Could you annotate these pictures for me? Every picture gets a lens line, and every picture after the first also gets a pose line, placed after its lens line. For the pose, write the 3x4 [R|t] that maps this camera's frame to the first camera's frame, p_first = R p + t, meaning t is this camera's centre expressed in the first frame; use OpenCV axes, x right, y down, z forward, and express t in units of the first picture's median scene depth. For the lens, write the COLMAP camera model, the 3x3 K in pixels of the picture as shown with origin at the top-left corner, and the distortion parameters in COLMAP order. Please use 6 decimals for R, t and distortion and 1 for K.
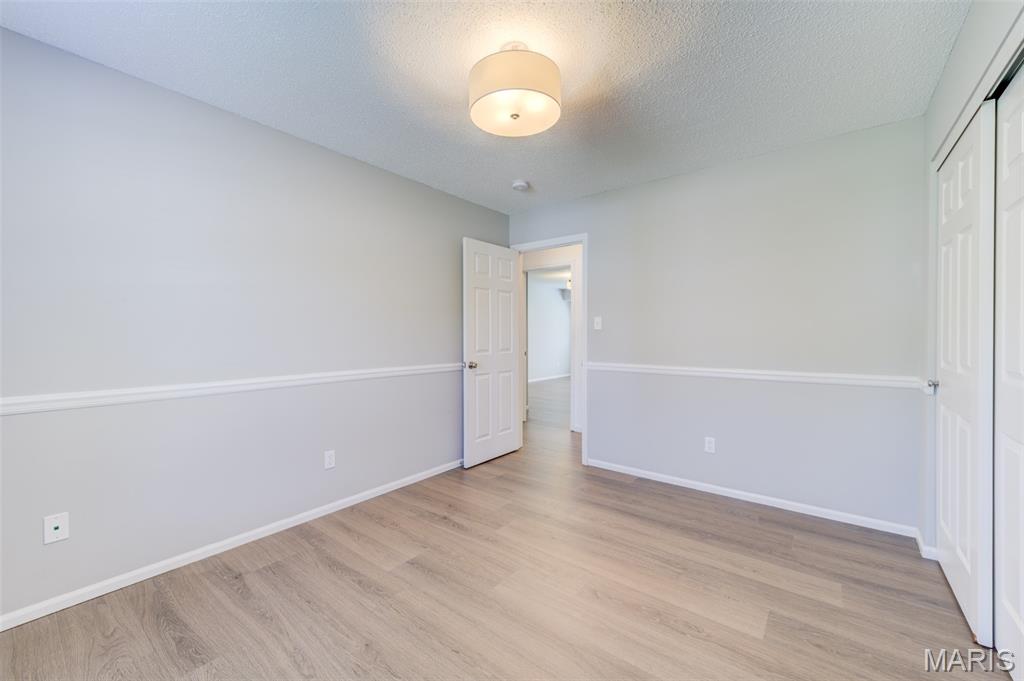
lens RADIAL K [[402.2, 0, 509.5], [0, 402.2, 336.1], [0, 0, 1]] dist [0.000430, 0.000032]
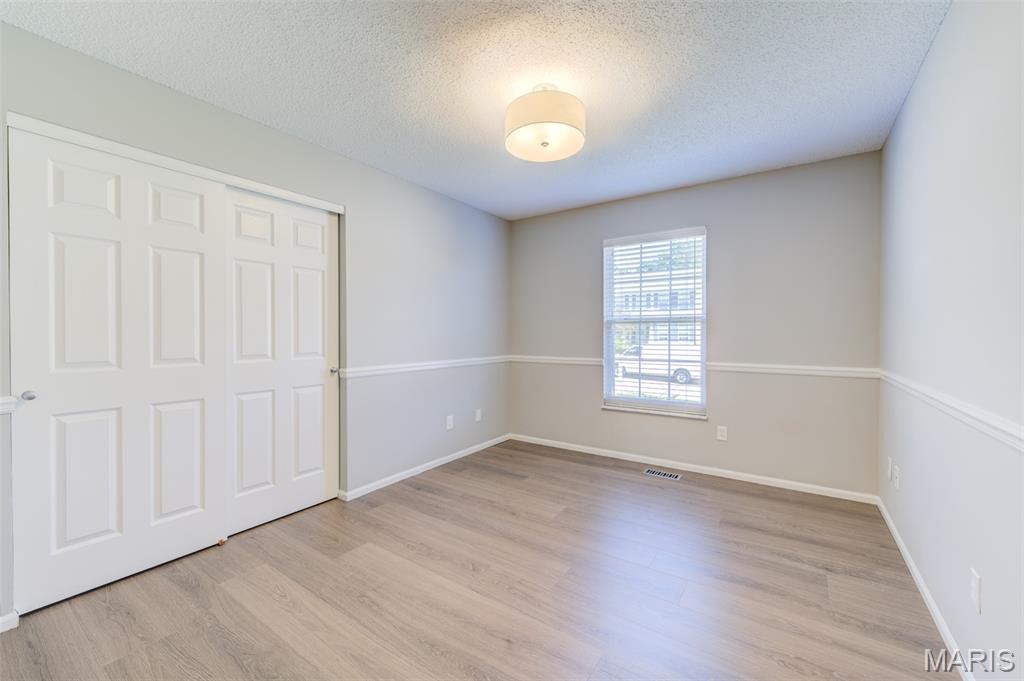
lens RADIAL K [[402.2, 0, 509.5], [0, 402.2, 336.1], [0, 0, 1]] dist [0.000430, 0.000032]
pose [[-0.998004, 0.002965, -0.063075, 0.174088], [0.001998, 0.999879, 0.015396, 0.002355], [0.063113, 0.015239, -0.997890, 1.937788]]
